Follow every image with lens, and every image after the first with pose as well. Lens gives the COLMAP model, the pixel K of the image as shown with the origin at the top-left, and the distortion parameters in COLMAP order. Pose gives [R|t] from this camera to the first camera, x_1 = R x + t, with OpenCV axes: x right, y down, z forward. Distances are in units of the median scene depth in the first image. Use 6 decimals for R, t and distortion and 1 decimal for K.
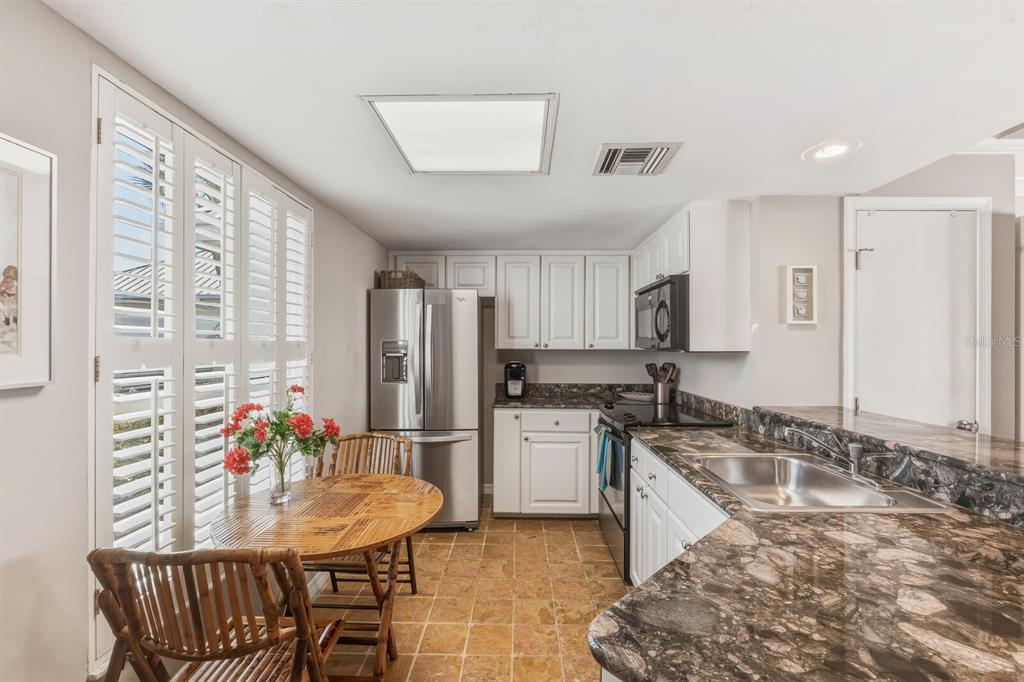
lens RADIAL K [[436.2, 0, 514.5], [0, 436.2, 340.5], [0, 0, 1]] dist [0.003670, 0.000041]
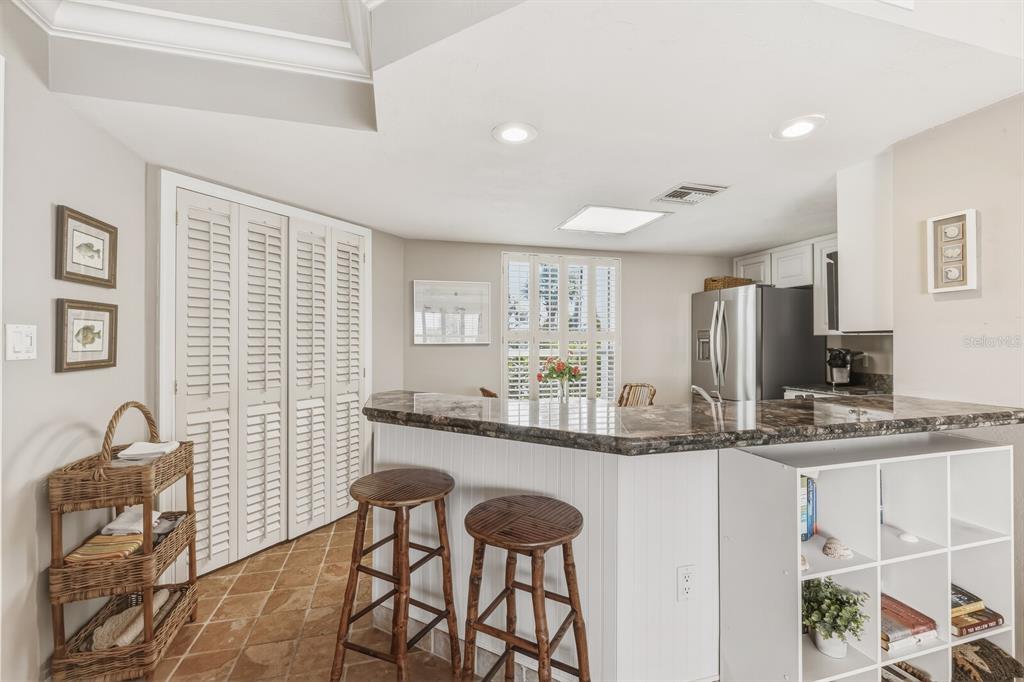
lens RADIAL K [[436.2, 0, 514.4], [0, 436.2, 339.4], [0, 0, 1]] dist [0.003670, 0.000041]
pose [[0.281602, -0.008200, -0.959496, 1.170555], [0.014088, 0.999891, -0.004411, 0.038232], [0.959428, -0.012276, 0.281687, 0.060603]]
